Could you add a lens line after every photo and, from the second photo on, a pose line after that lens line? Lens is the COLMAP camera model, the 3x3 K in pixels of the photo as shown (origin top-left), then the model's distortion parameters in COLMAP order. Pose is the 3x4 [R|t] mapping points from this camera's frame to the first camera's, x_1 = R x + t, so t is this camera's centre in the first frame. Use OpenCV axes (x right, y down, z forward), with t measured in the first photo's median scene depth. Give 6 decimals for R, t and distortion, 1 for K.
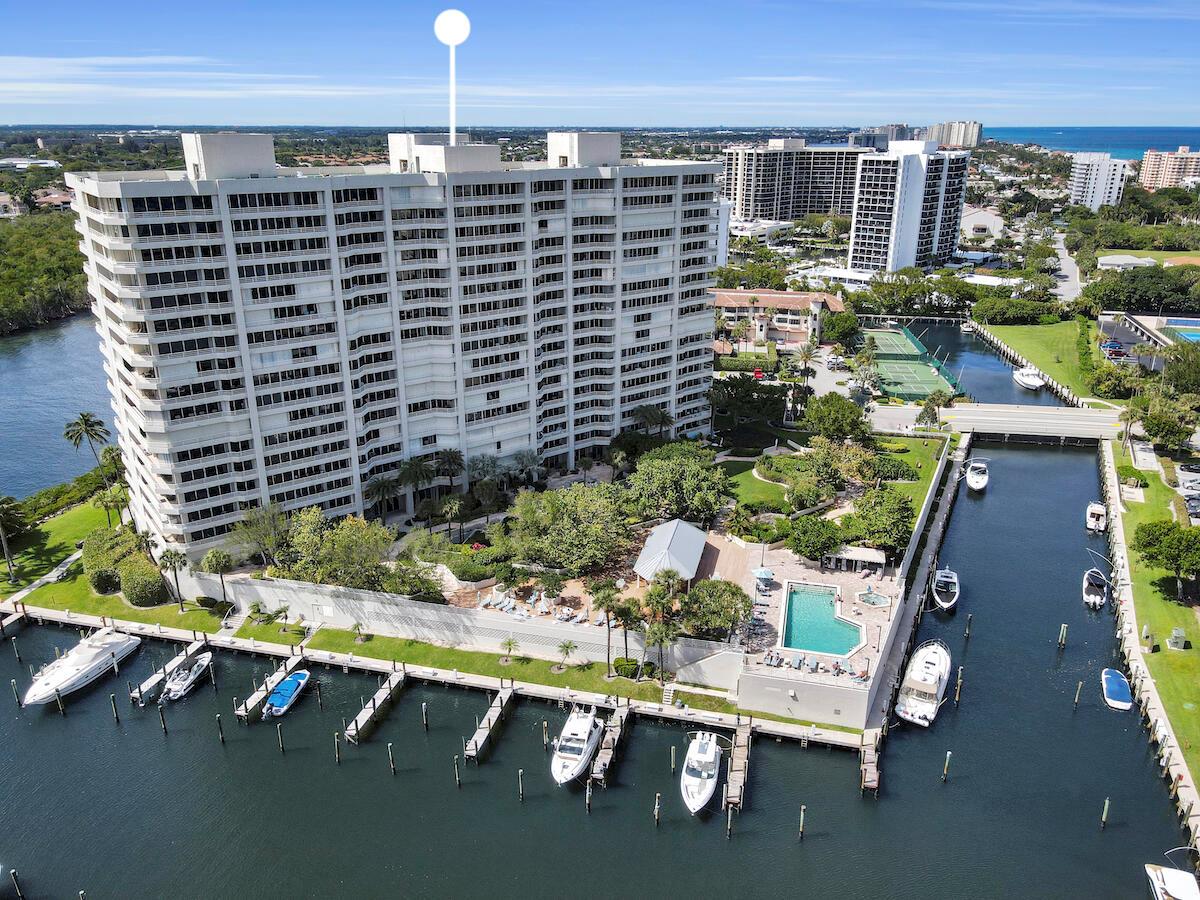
lens RADIAL K [[920.3, 0, 600.0], [0, 920.3, 450.0], [0, 0, 1]] dist [-0.002078, 0.010579]
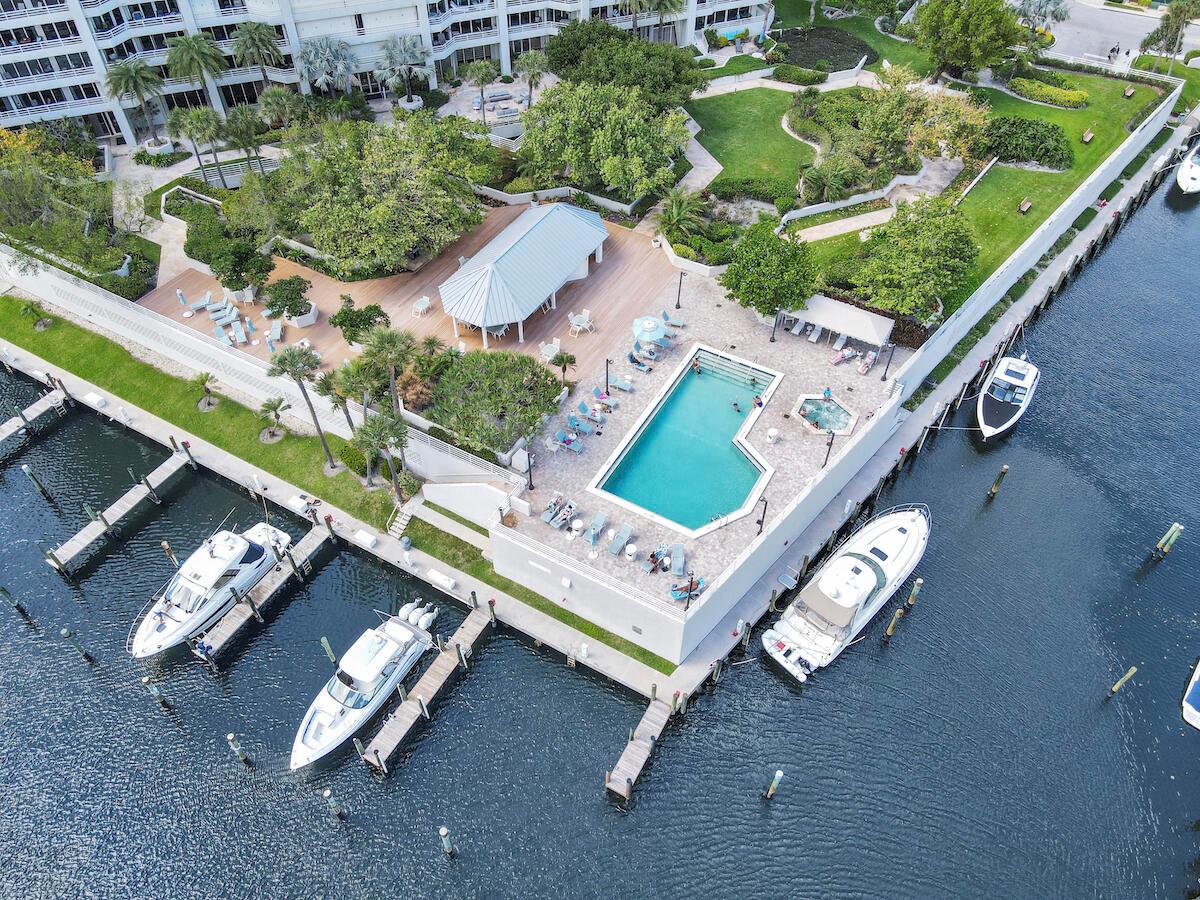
lens RADIAL K [[920.3, 0, 600.0], [0, 920.3, 450.0], [0, 0, 1]] dist [-0.002078, 0.010579]
pose [[0.961583, 0.198484, -0.189638, 0.280758], [-0.094094, 0.887273, 0.451544, -0.056615], [0.257885, -0.416353, 0.871863, 0.481514]]
